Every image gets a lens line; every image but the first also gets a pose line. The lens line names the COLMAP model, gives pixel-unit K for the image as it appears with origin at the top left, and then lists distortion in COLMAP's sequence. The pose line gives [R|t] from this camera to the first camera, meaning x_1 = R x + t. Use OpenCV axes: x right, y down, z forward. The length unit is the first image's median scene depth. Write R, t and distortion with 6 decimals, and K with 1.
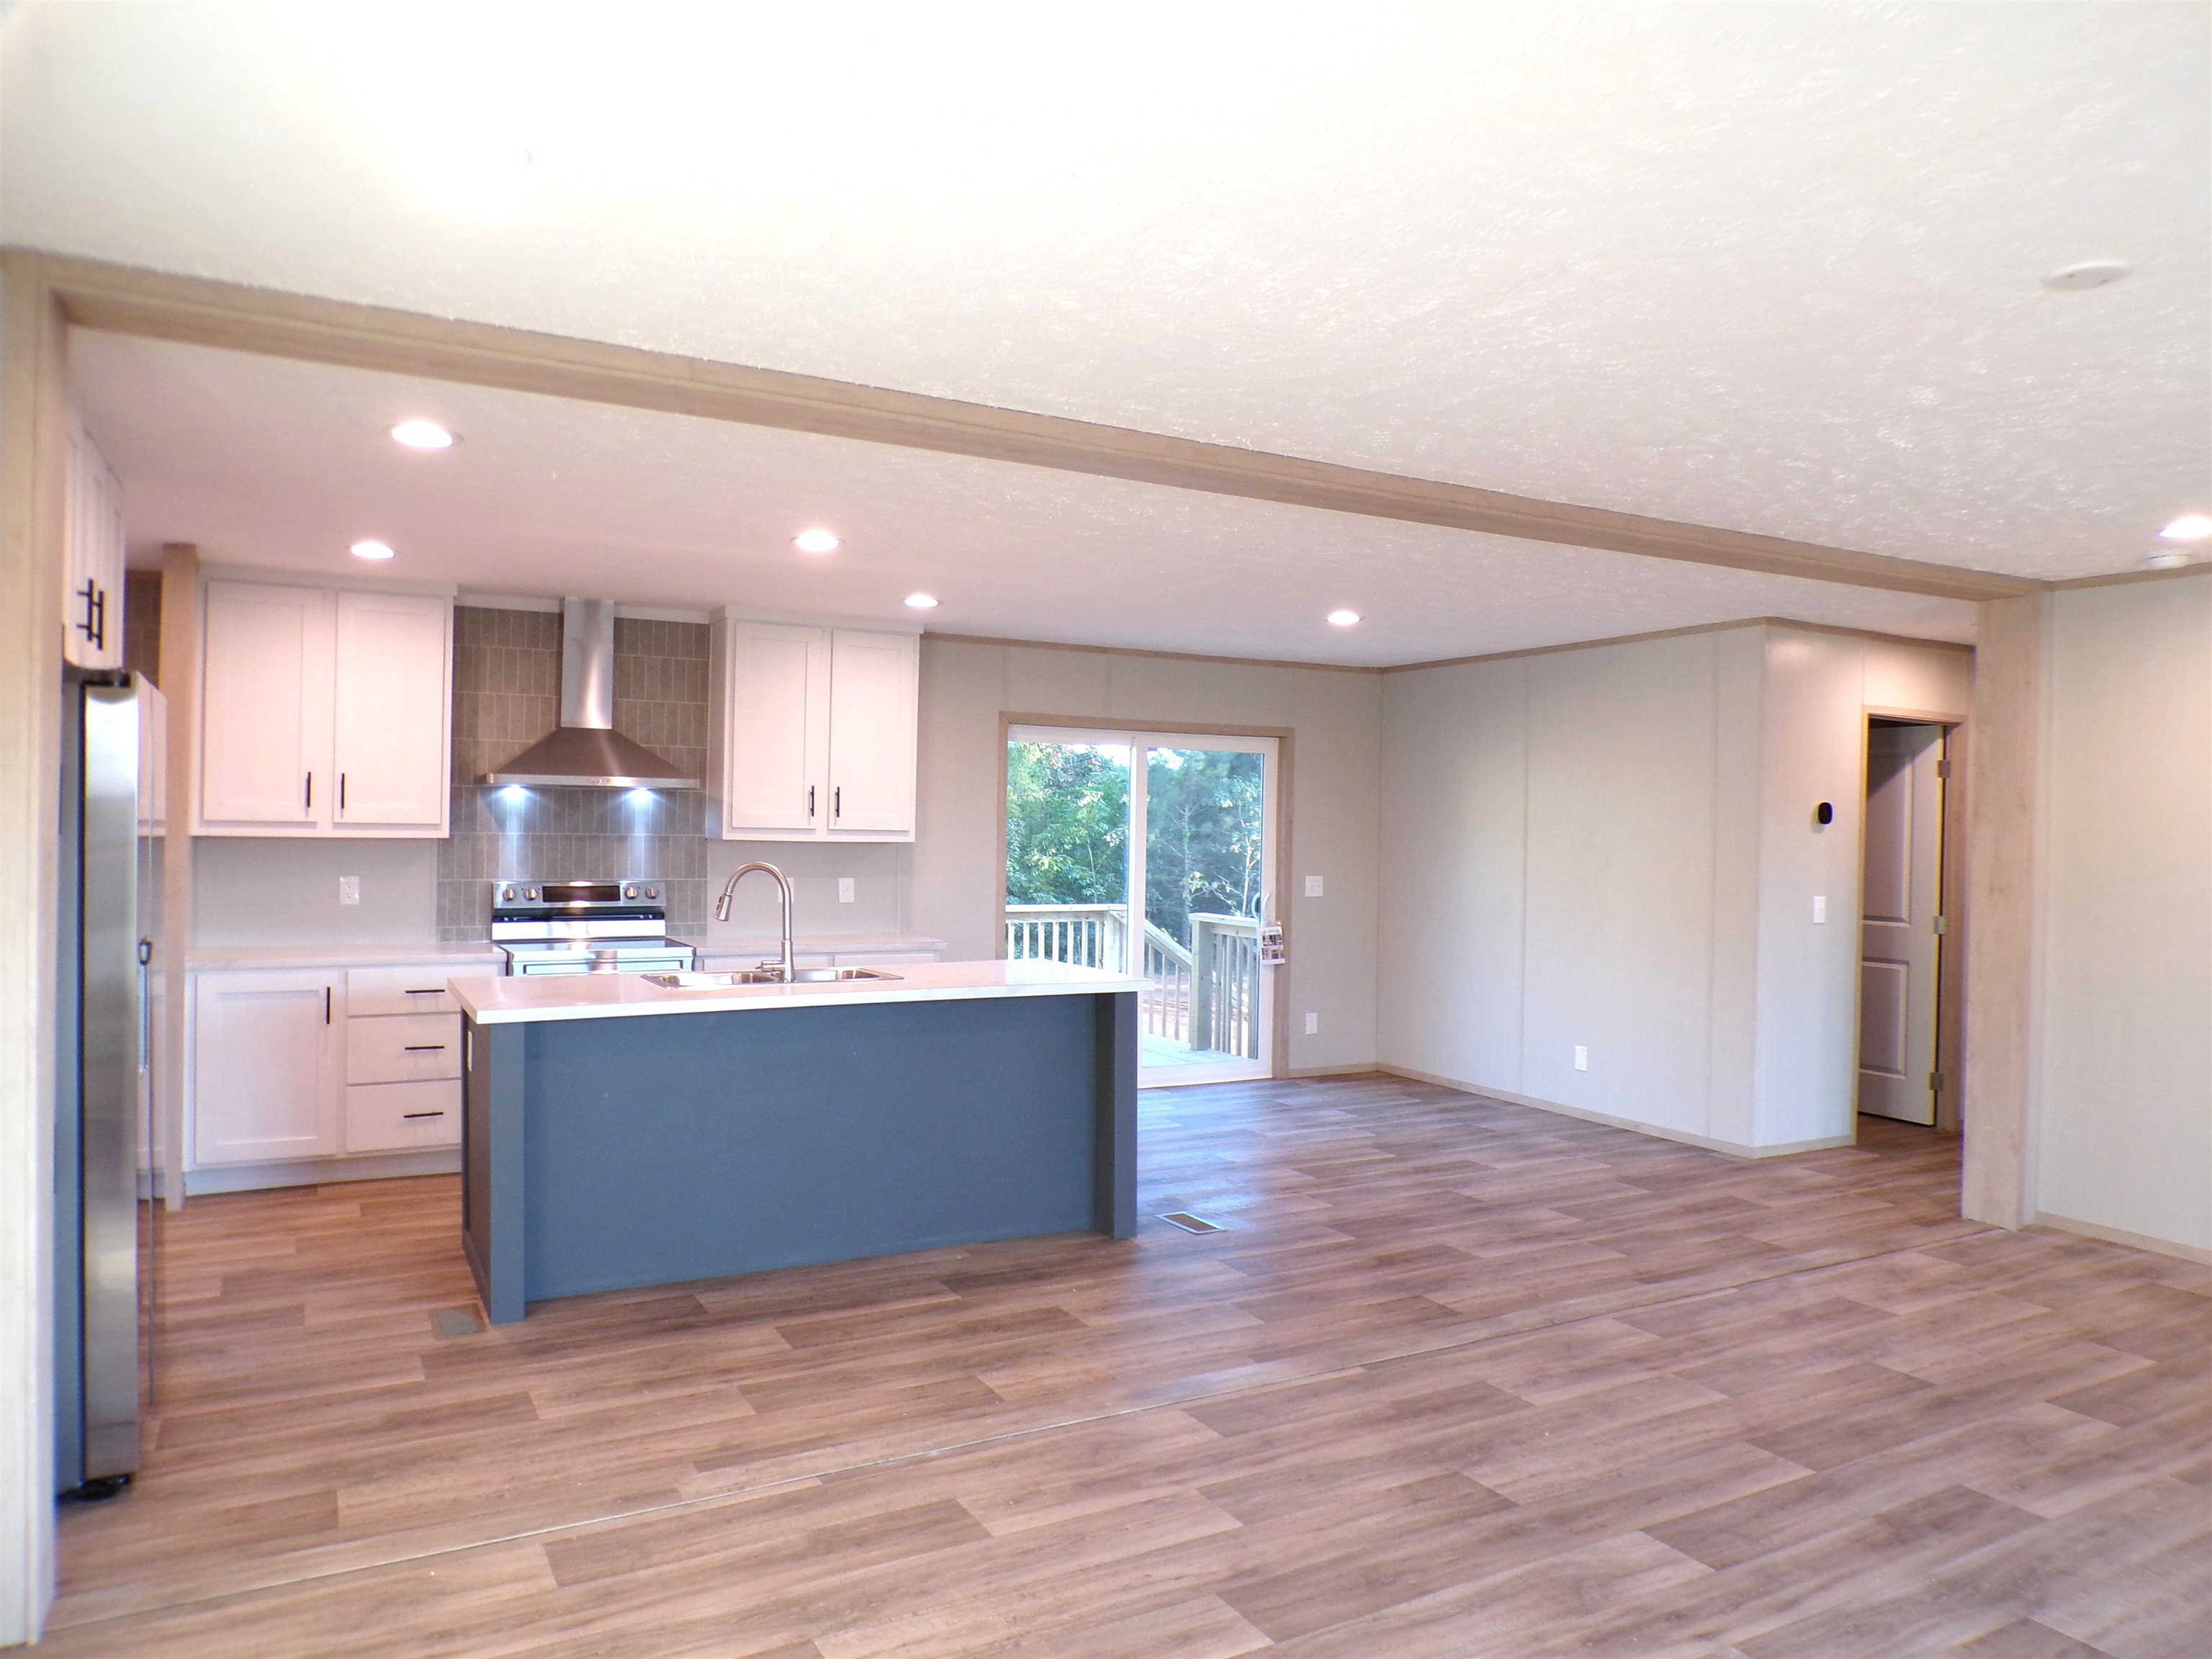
lens RADIAL K [[1494.1, 0, 1090.9], [0, 1494.1, 833.0], [0, 0, 1]] dist [-0.046024, 0.020532]
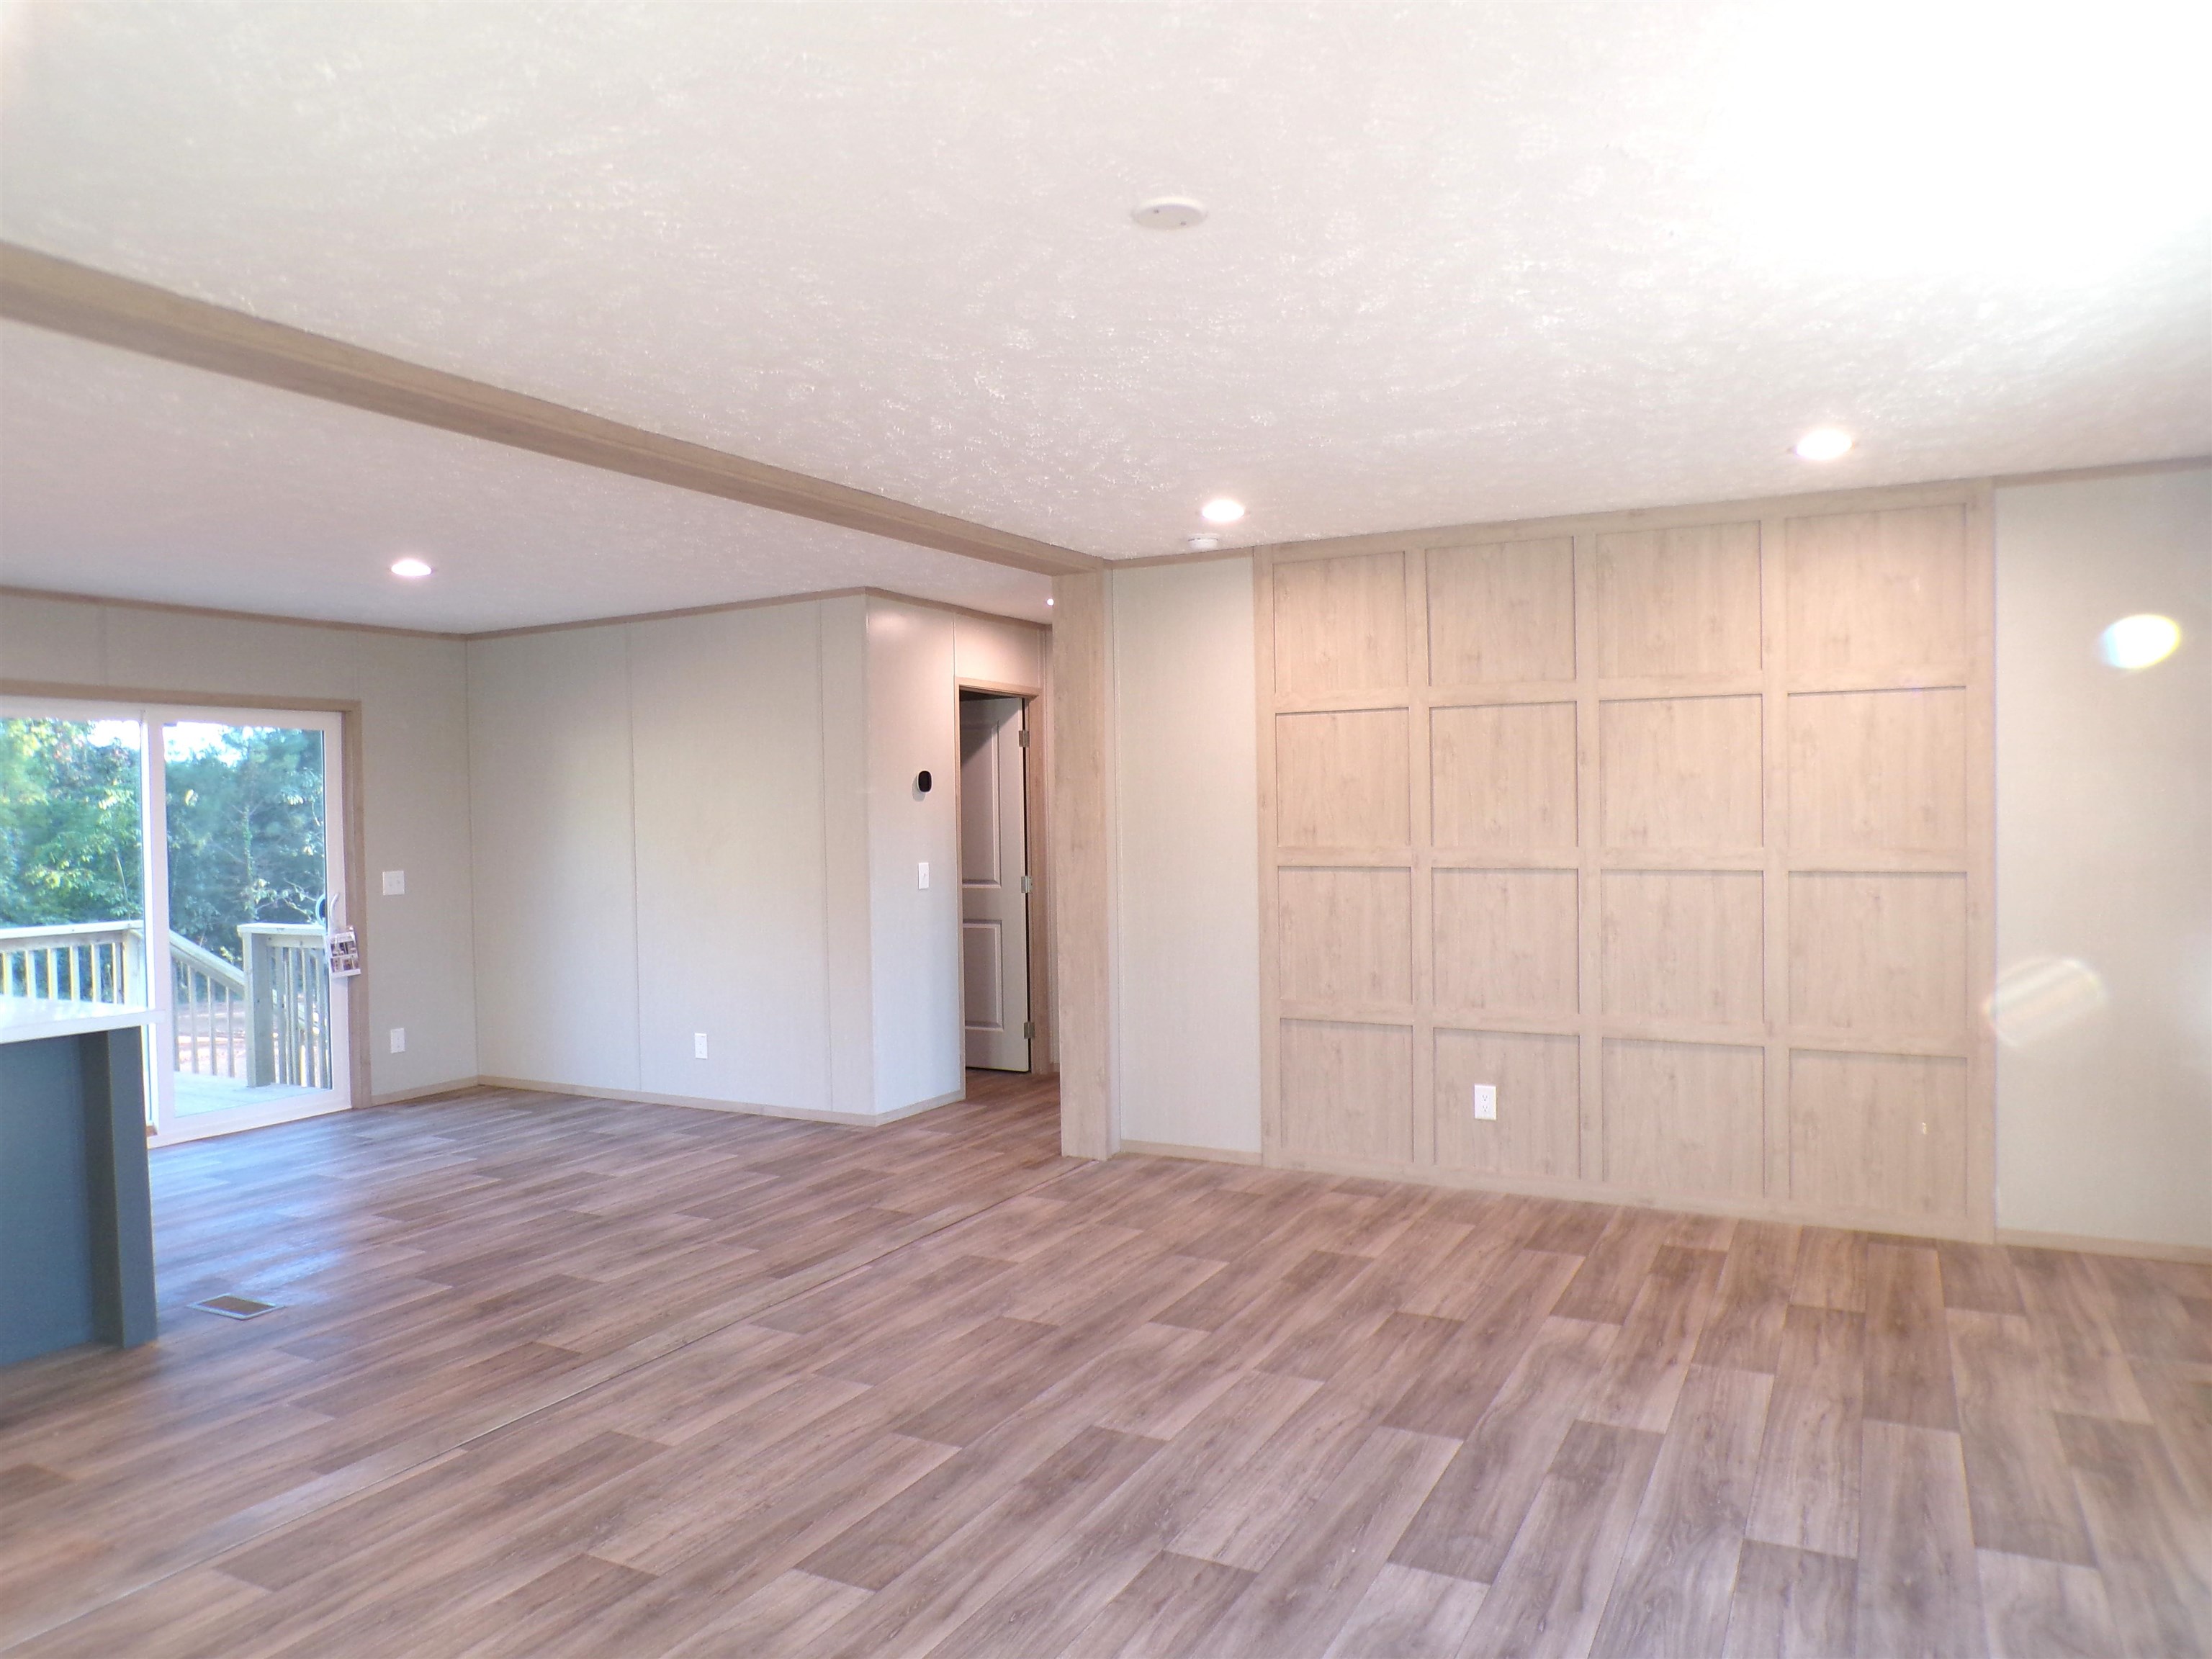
lens RADIAL K [[1494.1, 0, 1090.9], [0, 1494.1, 833.0], [0, 0, 1]] dist [-0.046024, 0.020532]
pose [[0.836024, -0.040294, 0.547212, 0.031947], [0.036859, 0.999171, 0.017261, 0.011566], [-0.547454, 0.005739, 0.836816, 0.092608]]
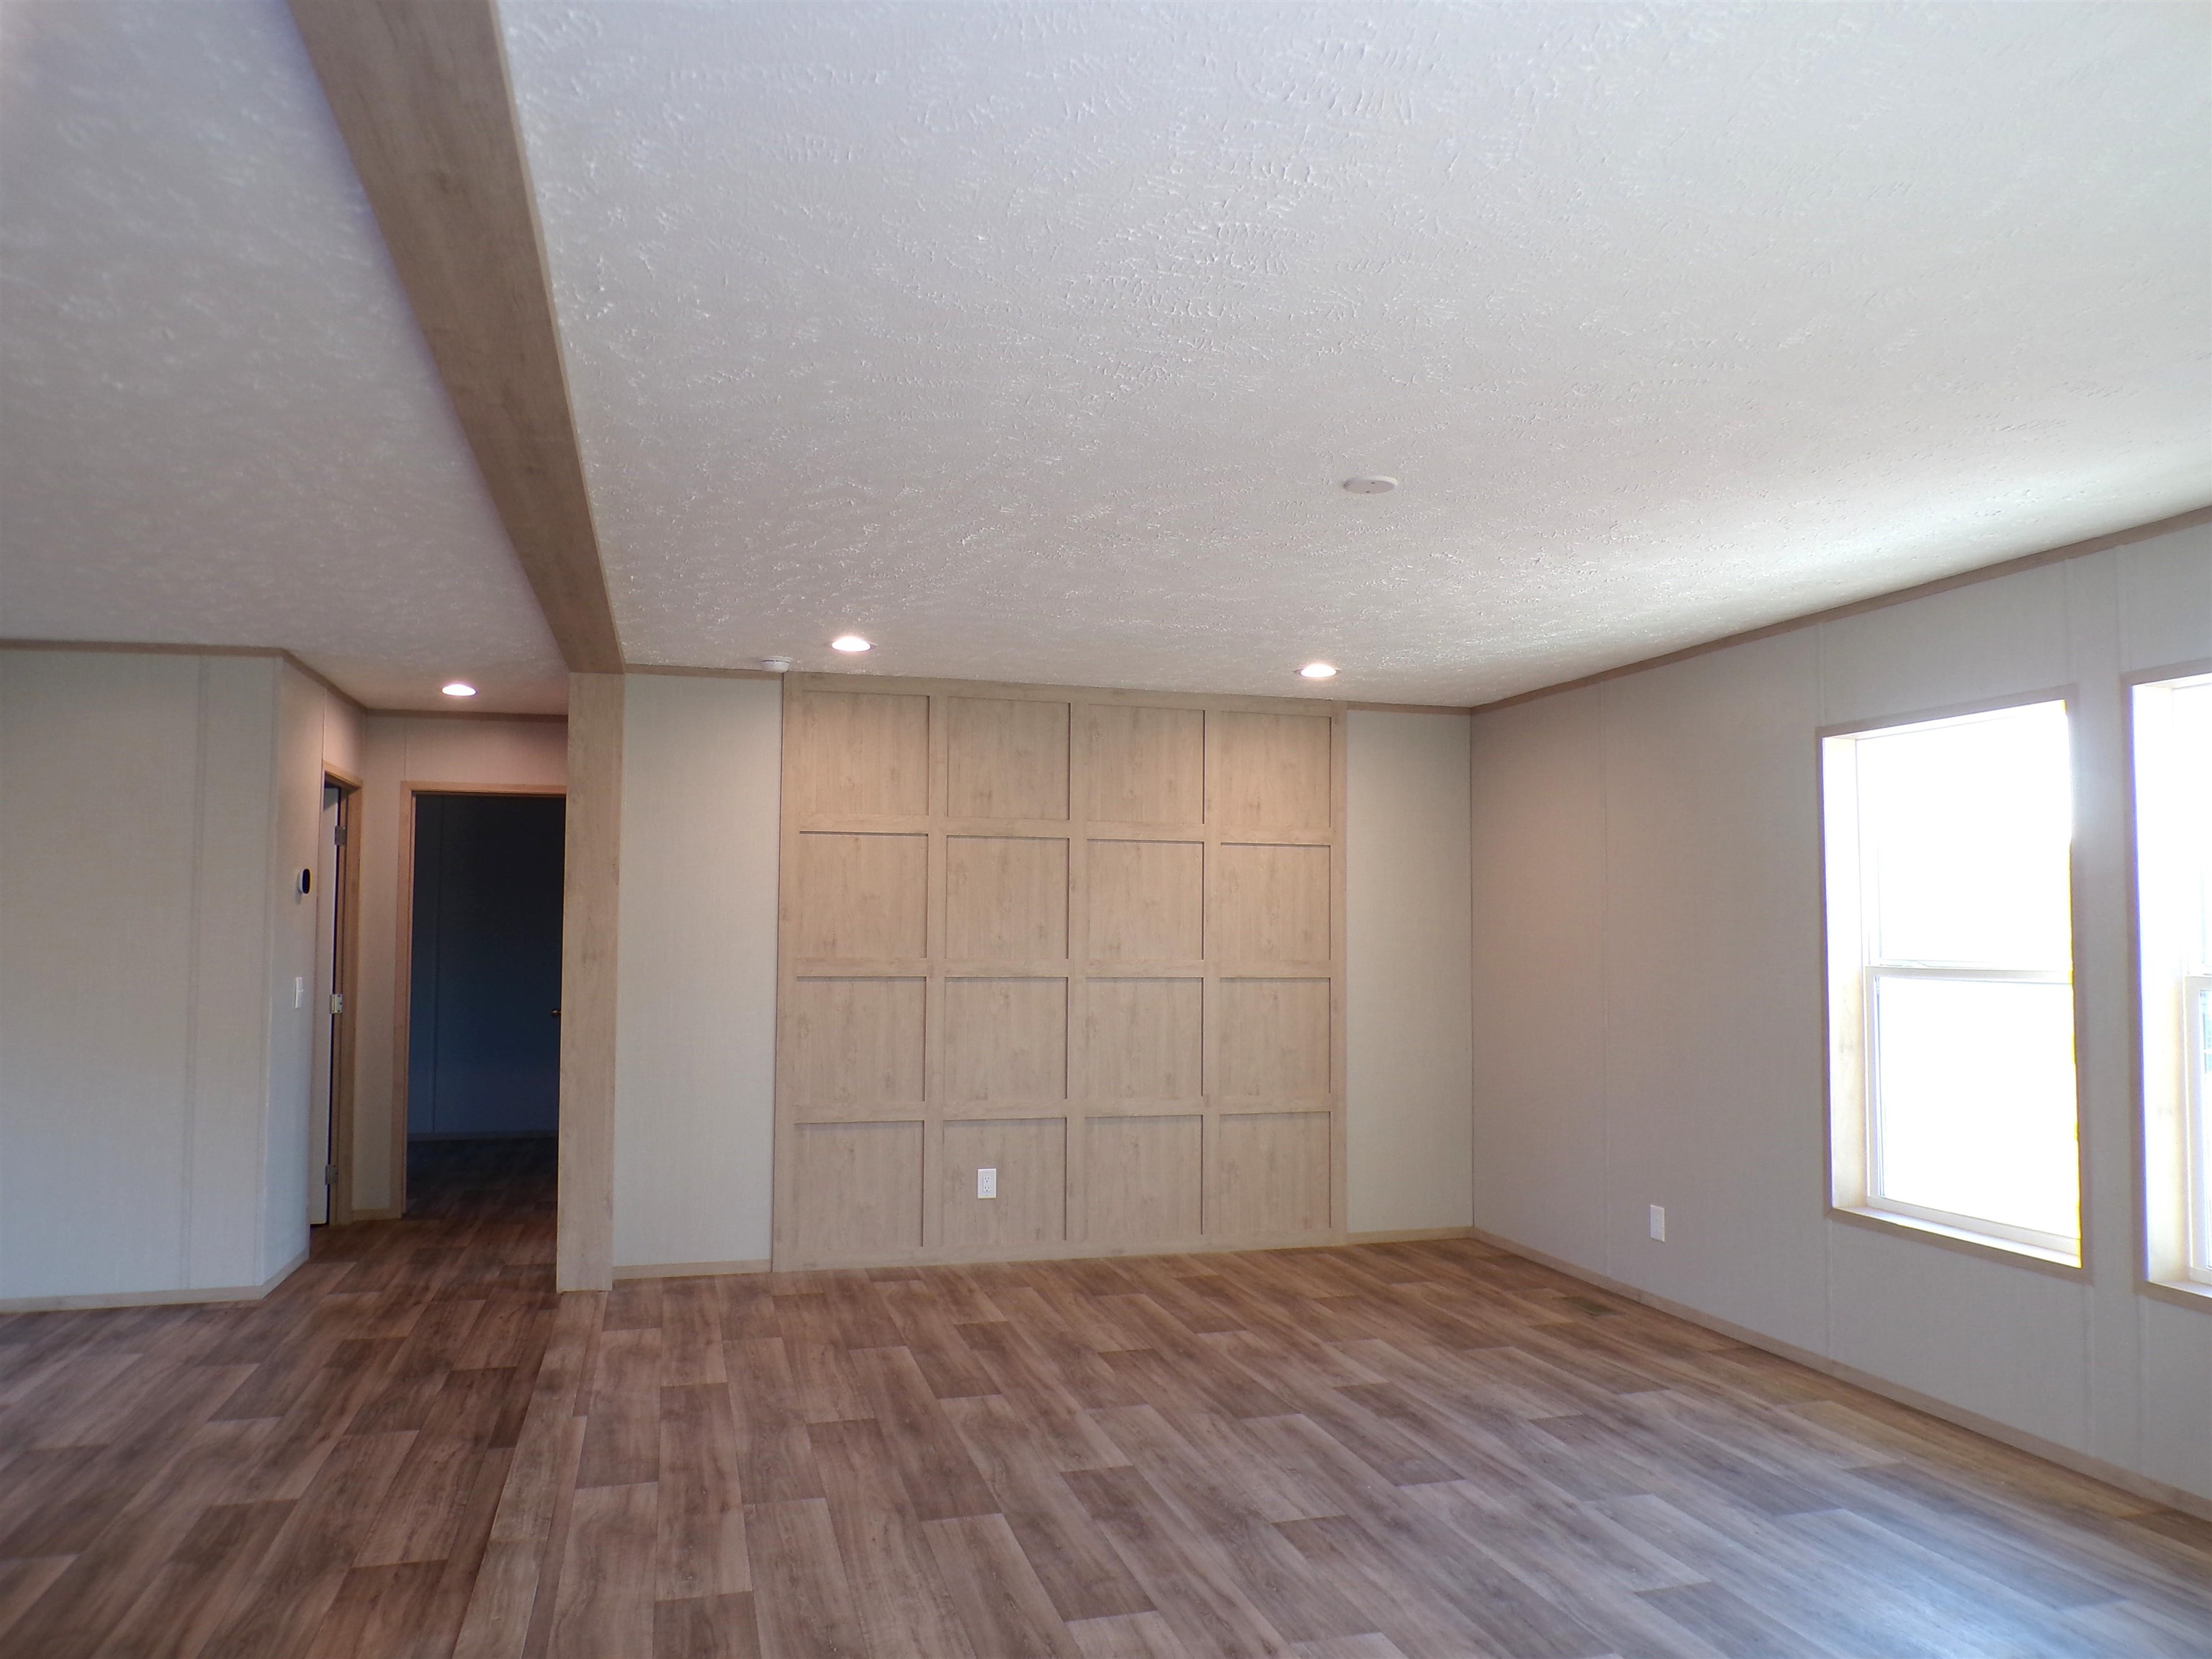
lens RADIAL K [[1550.2, 0, 1071.2], [0, 1550.2, 839.9], [0, 0, 1]] dist [-0.010728, -0.001650]
pose [[0.229611, 0.038220, 0.972532, -0.386985], [0.008507, 0.999112, -0.041274, 0.005363], [-0.973245, 0.017751, 0.229081, 0.473037]]
